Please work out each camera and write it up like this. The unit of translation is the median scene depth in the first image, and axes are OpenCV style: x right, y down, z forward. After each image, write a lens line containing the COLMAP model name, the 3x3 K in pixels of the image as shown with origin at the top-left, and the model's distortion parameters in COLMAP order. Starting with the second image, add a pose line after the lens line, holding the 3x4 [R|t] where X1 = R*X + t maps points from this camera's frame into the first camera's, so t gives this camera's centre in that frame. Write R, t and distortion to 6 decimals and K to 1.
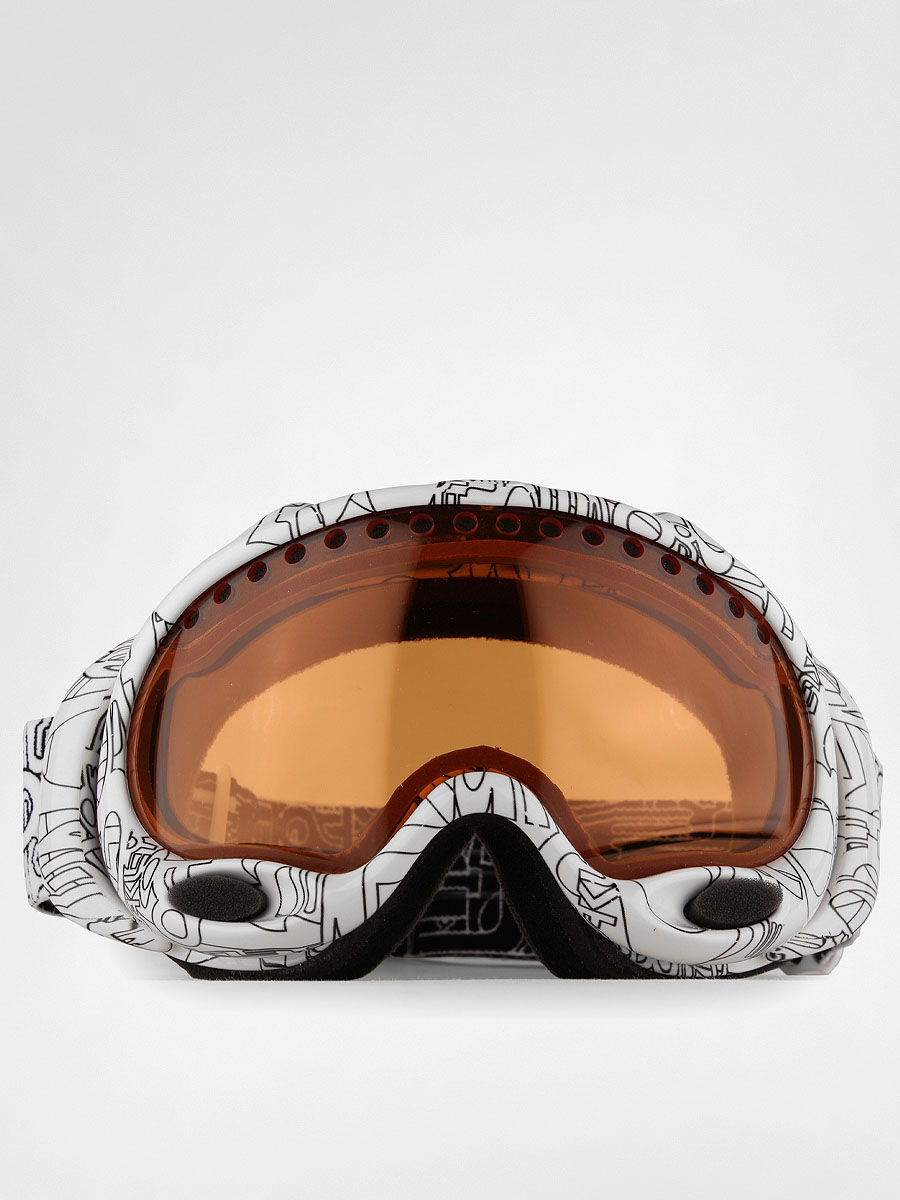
lens RADIAL K [[1780.4, 0, 450.8], [0, 1780.4, 601.6], [0, 0, 1]] dist [0.068385, 0.000000]
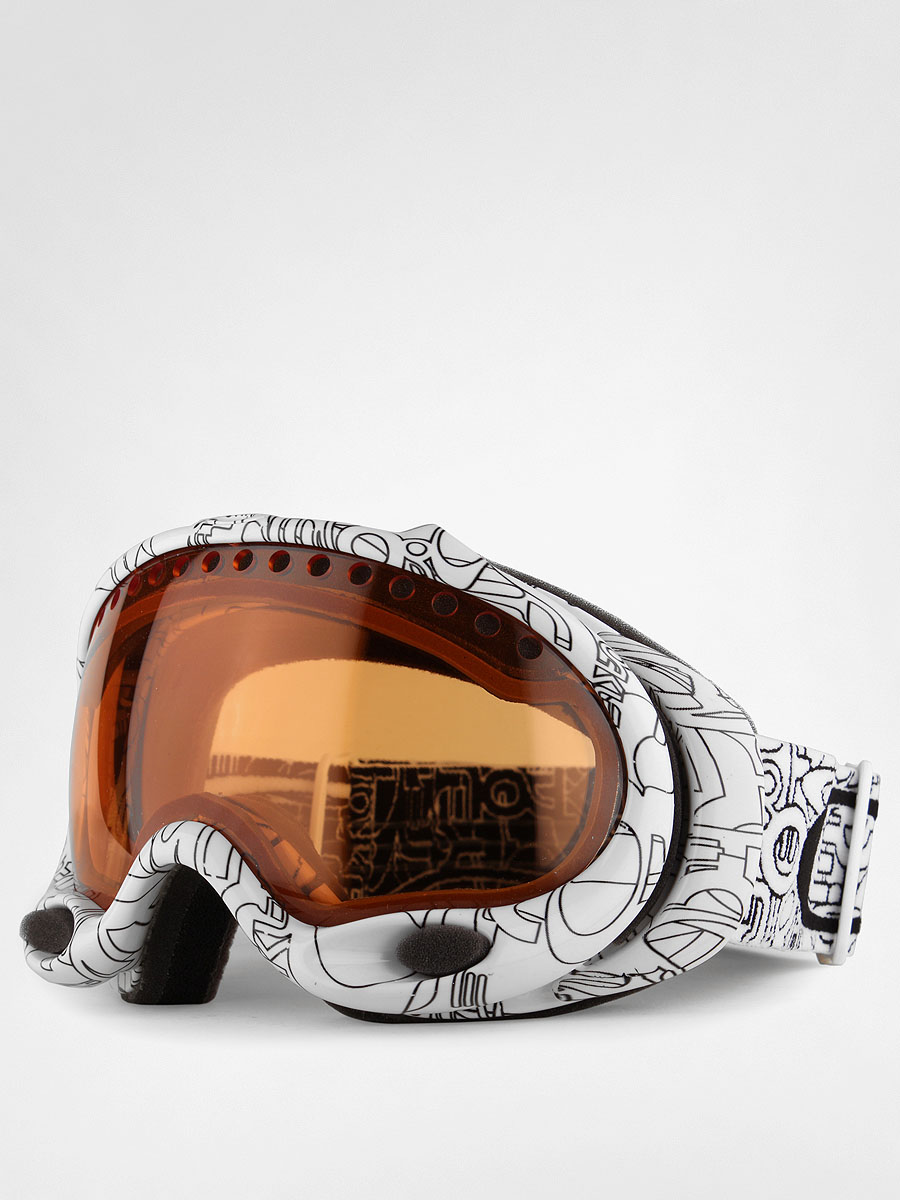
lens RADIAL K [[1780.4, 0, 450.0], [0, 1780.4, 597.8], [0, 0, 1]] dist [0.068385, 0.000000]
pose [[0.850239, -0.065853, -0.522261, 0.632138], [0.114104, 0.991611, 0.060727, -0.068788], [0.513881, -0.111224, 0.850621, 0.210769]]
